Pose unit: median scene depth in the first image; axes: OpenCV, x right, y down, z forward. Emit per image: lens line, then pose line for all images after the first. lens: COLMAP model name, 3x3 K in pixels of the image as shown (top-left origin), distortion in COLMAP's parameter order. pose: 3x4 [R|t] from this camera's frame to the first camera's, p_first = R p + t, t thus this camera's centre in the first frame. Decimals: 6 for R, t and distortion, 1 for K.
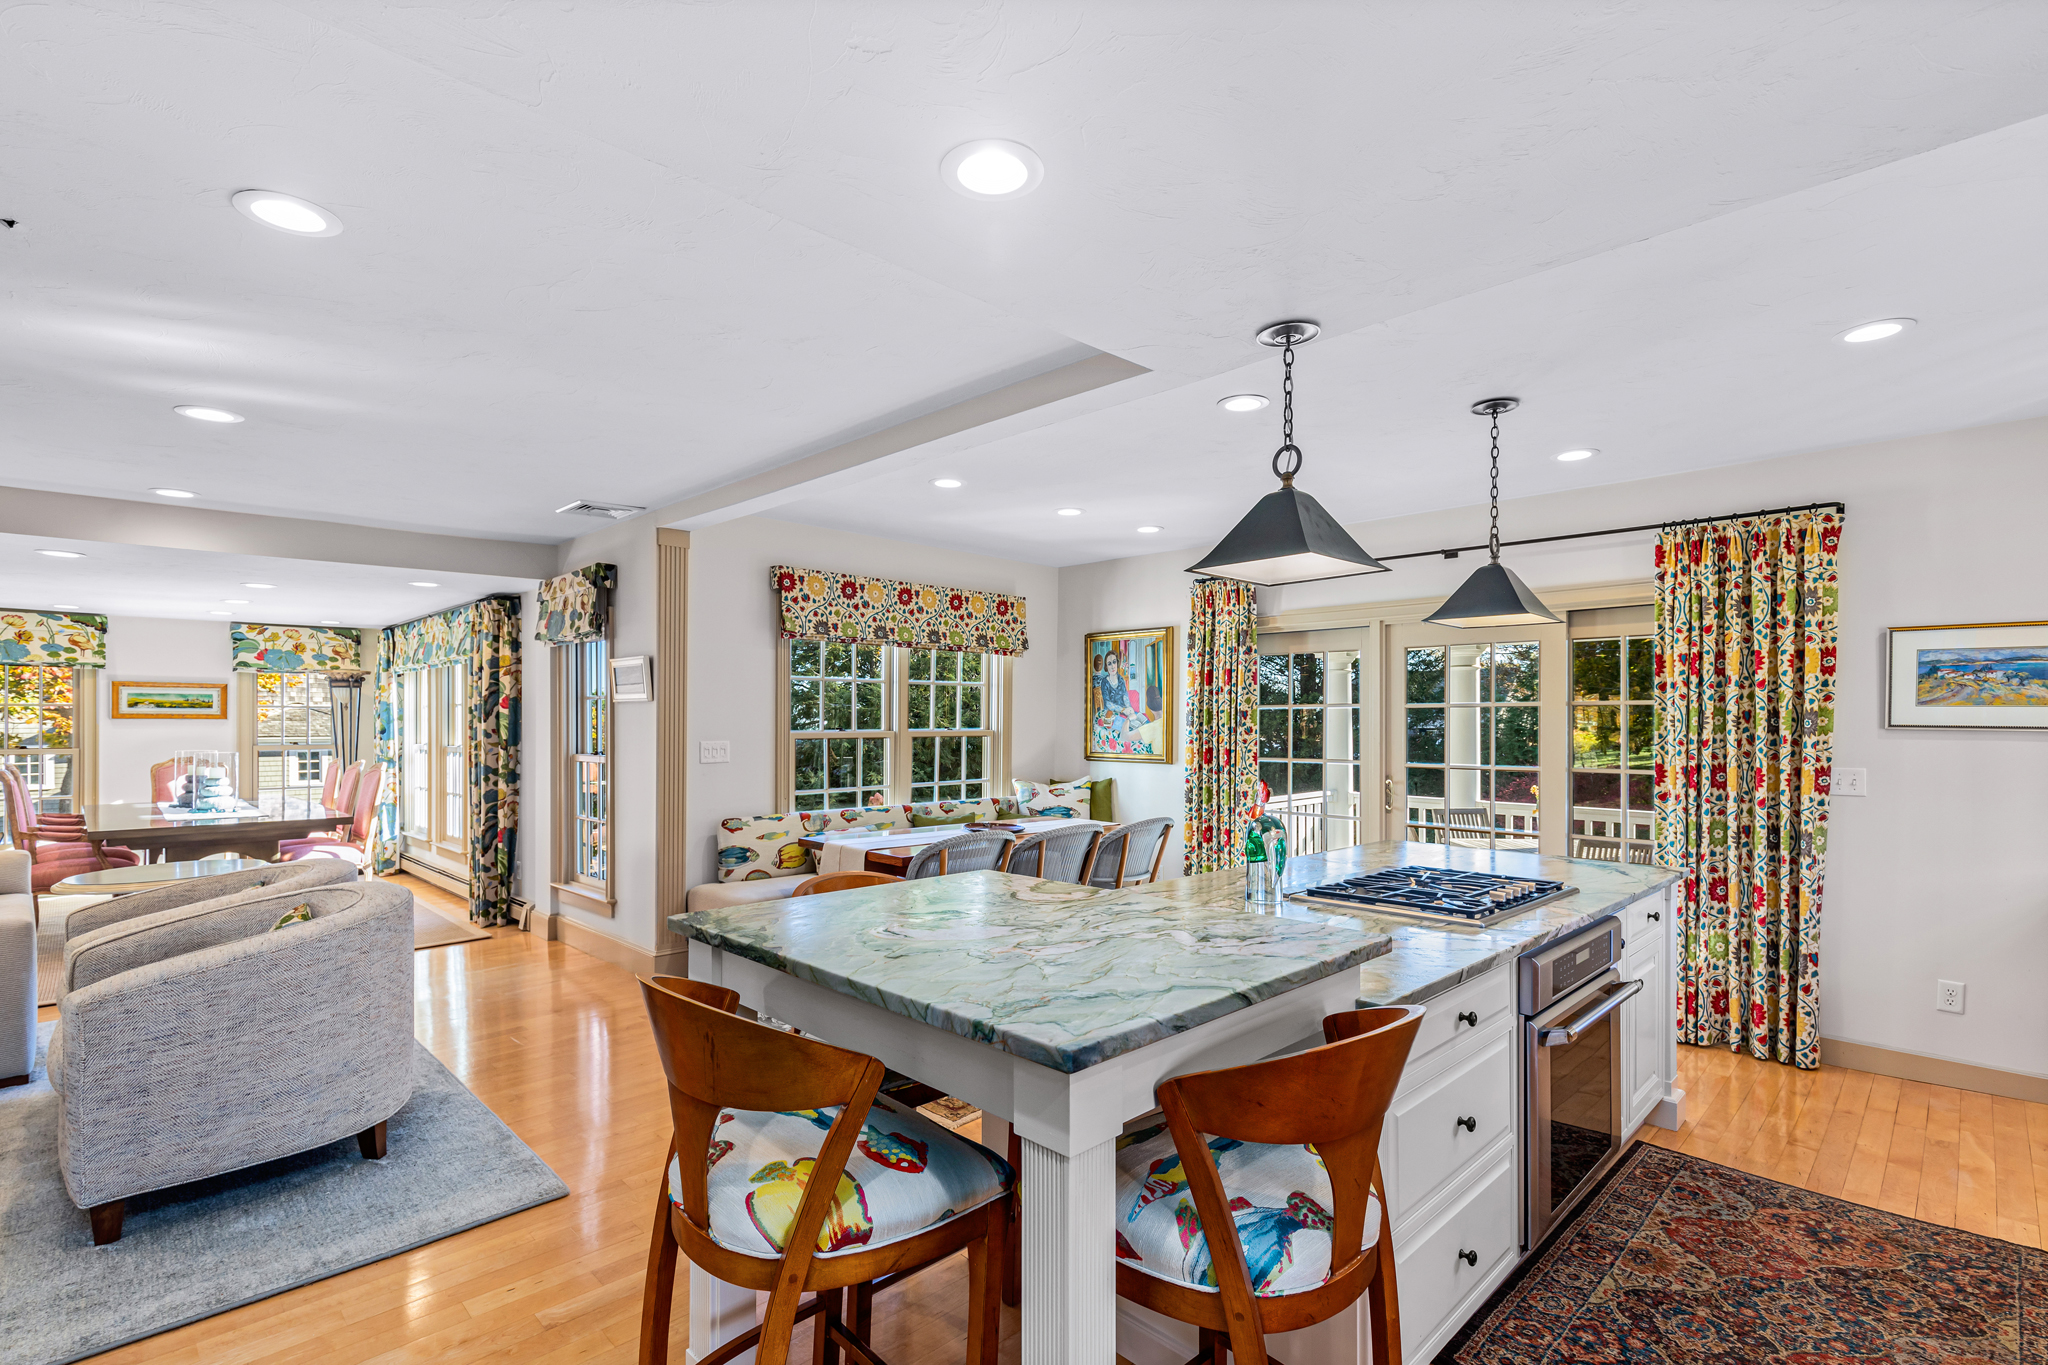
lens RADIAL K [[934.4, 0, 1034.7], [0, 934.4, 722.7], [0, 0, 1]] dist [0.001186, 0.000474]
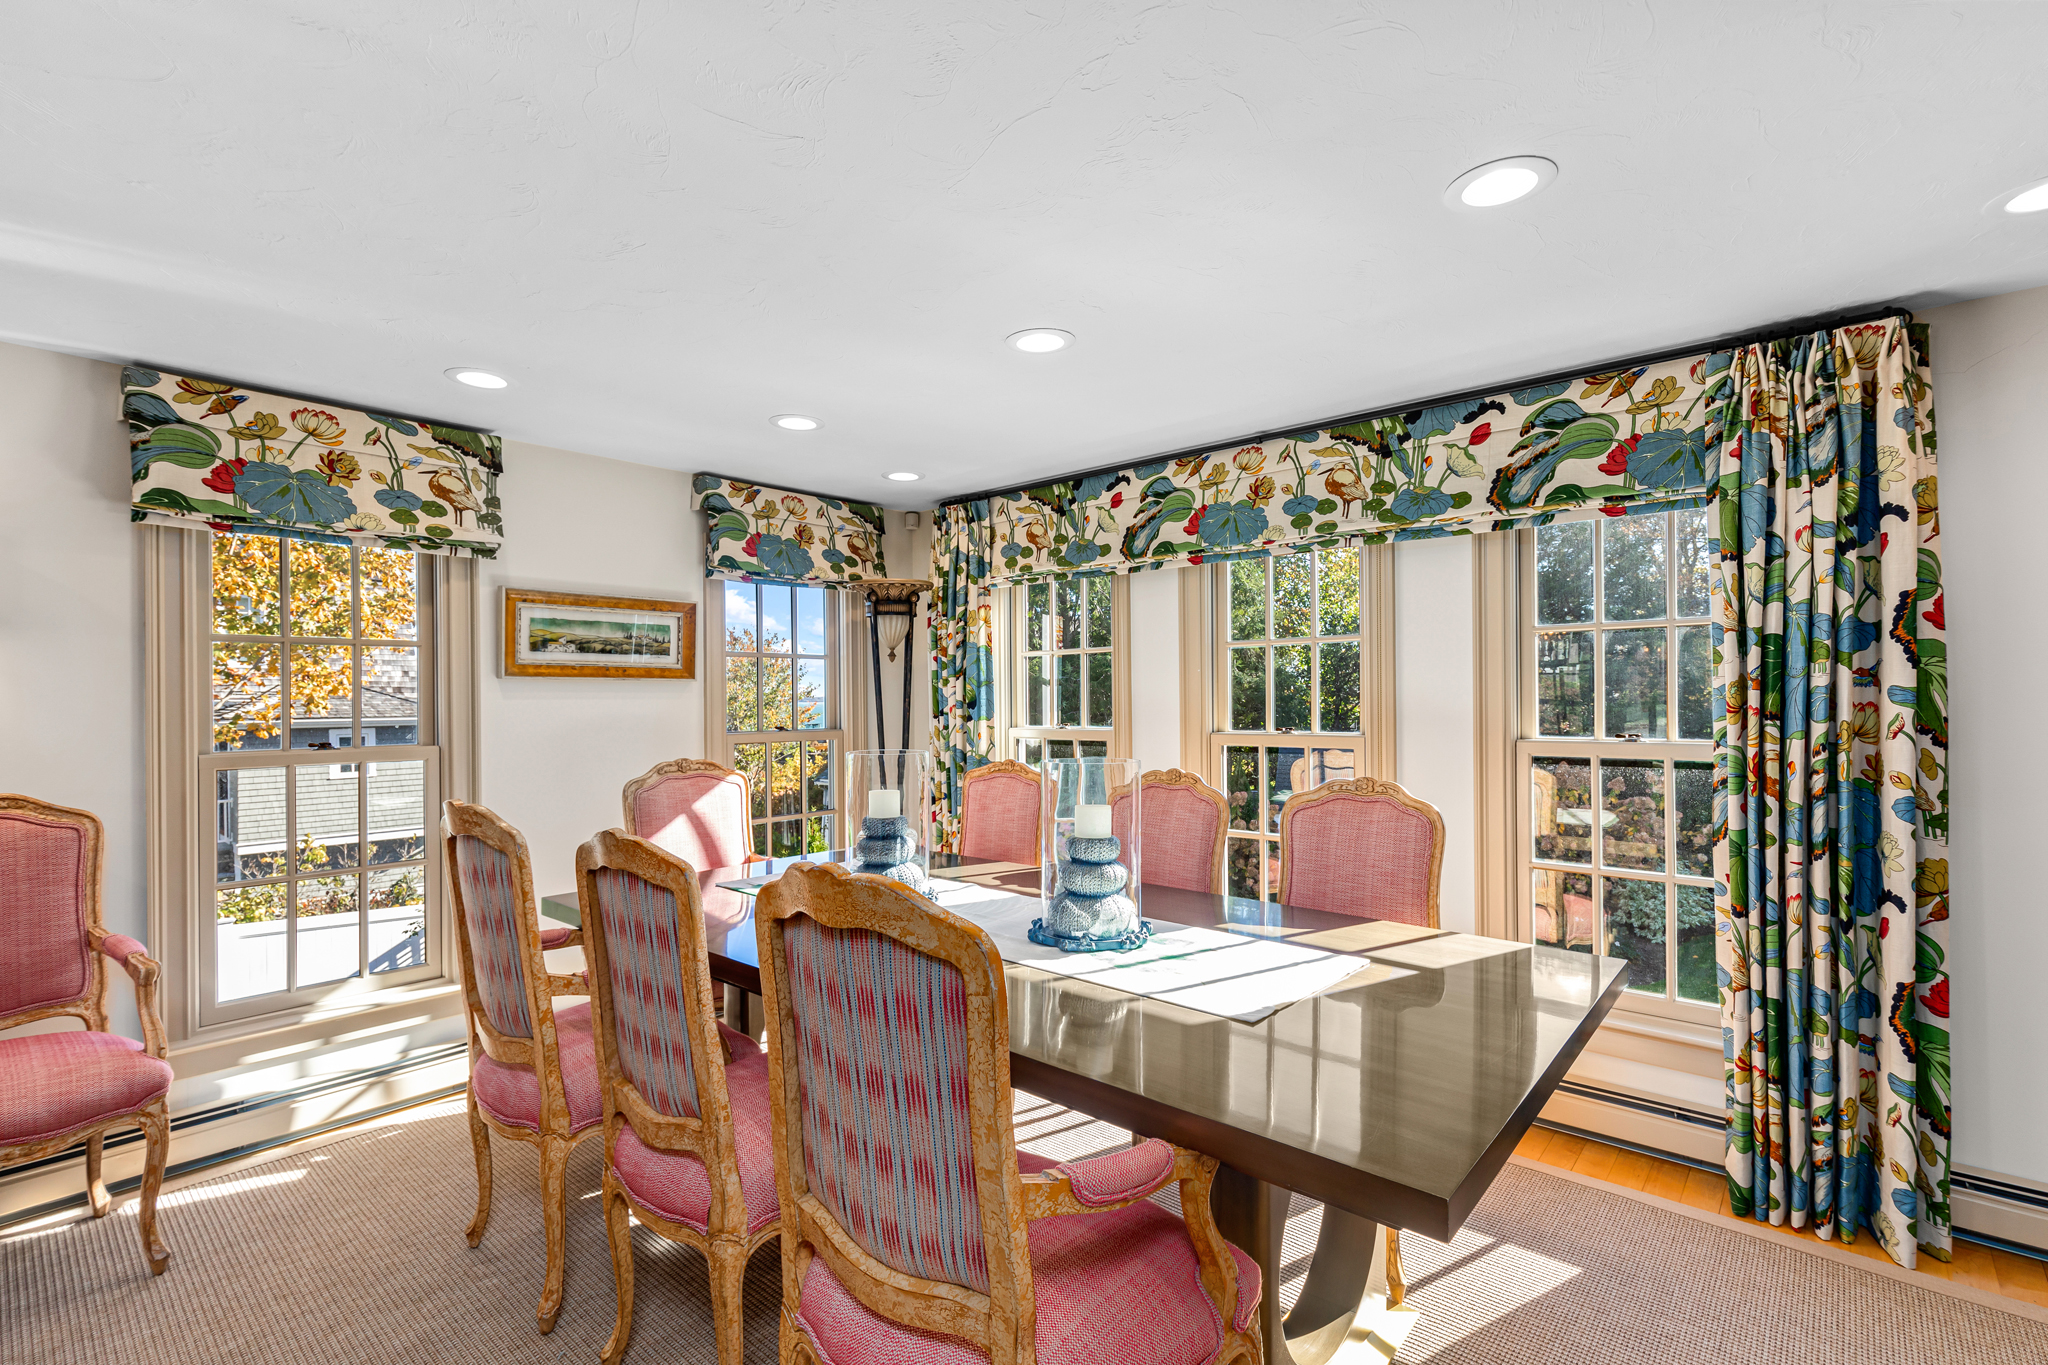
lens RADIAL K [[916.7, 0, 1035.3], [0, 916.7, 696.8], [0, 0, 1]] dist [0.001405, -0.000371]
pose [[0.998049, -0.004331, 0.062292, -0.719465], [0.004342, 0.999991, -0.000039, 0.006240], [-0.062291, 0.000310, 0.998058, 0.526670]]
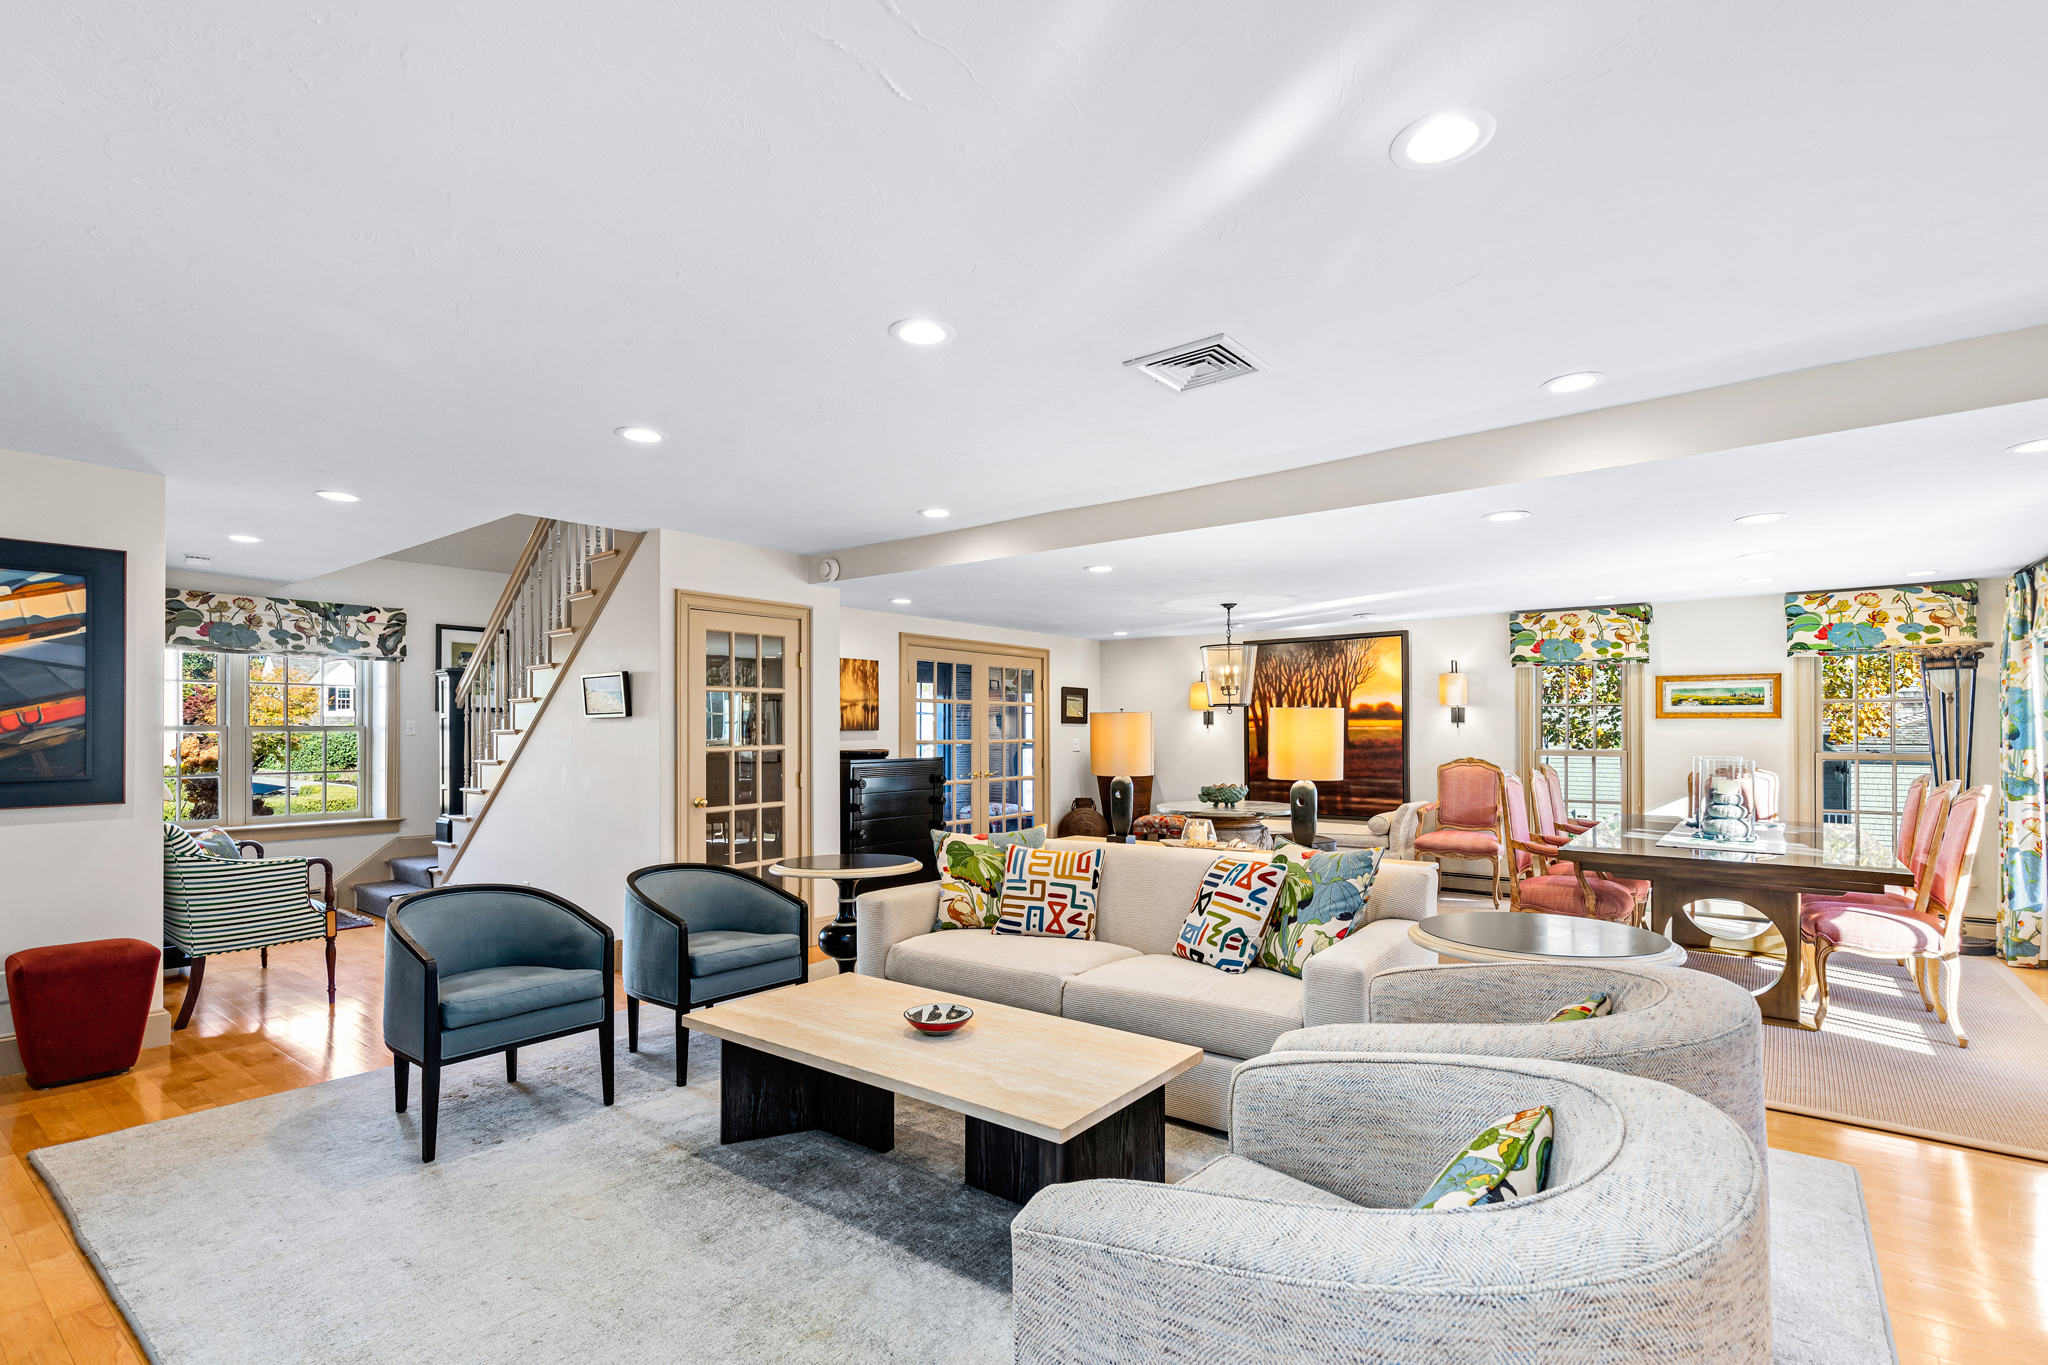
lens RADIAL K [[952.9, 0, 1014.2], [0, 952.9, 722.5], [0, 0, 1]] dist [0.000702, 0.000630]
pose [[0.111953, -0.005477, -0.993698, -0.139657], [-0.000420, 0.999984, -0.005559, 0.004778], [0.993713, 0.001040, 0.111949, 0.270142]]
